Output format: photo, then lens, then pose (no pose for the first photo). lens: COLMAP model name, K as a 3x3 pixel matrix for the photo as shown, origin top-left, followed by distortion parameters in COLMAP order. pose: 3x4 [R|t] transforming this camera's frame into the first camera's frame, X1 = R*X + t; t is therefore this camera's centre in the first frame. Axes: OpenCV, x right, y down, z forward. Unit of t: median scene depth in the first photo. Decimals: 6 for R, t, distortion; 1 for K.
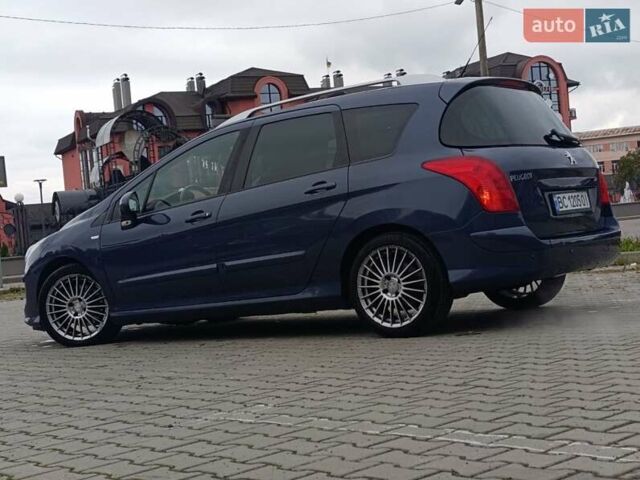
lens RADIAL K [[1147.5, 0, 320.0], [0, 1147.5, 240.0], [0, 0, 1]] dist [0.195127, -0.266950]
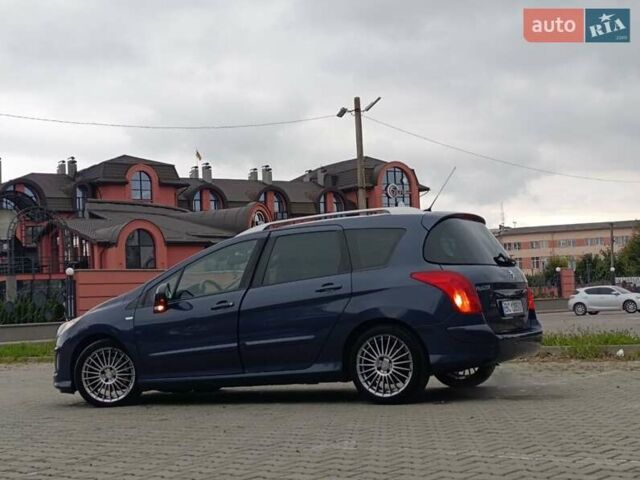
lens RADIAL K [[1147.5, 0, 320.0], [0, 1147.5, 240.0], [0, 0, 1]] dist [0.195127, -0.266950]
pose [[0.988939, 0.051799, 0.138984, -0.176710], [-0.041097, 0.996043, -0.078800, 0.003456], [-0.142516, 0.072217, 0.987155, -0.270664]]
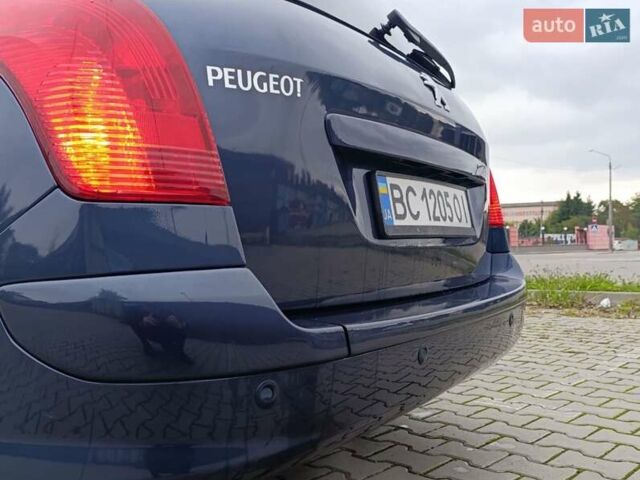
lens RADIAL K [[624.2, 0, 320.0], [0, 624.2, 240.0], [0, 0, 1]] dist [0.091874, 0.001649]
pose [[0.995783, 0.070098, 0.059184, 0.155260], [-0.068387, 0.997194, -0.030456, -0.012552], [-0.061152, 0.026280, 0.997782, 0.727701]]
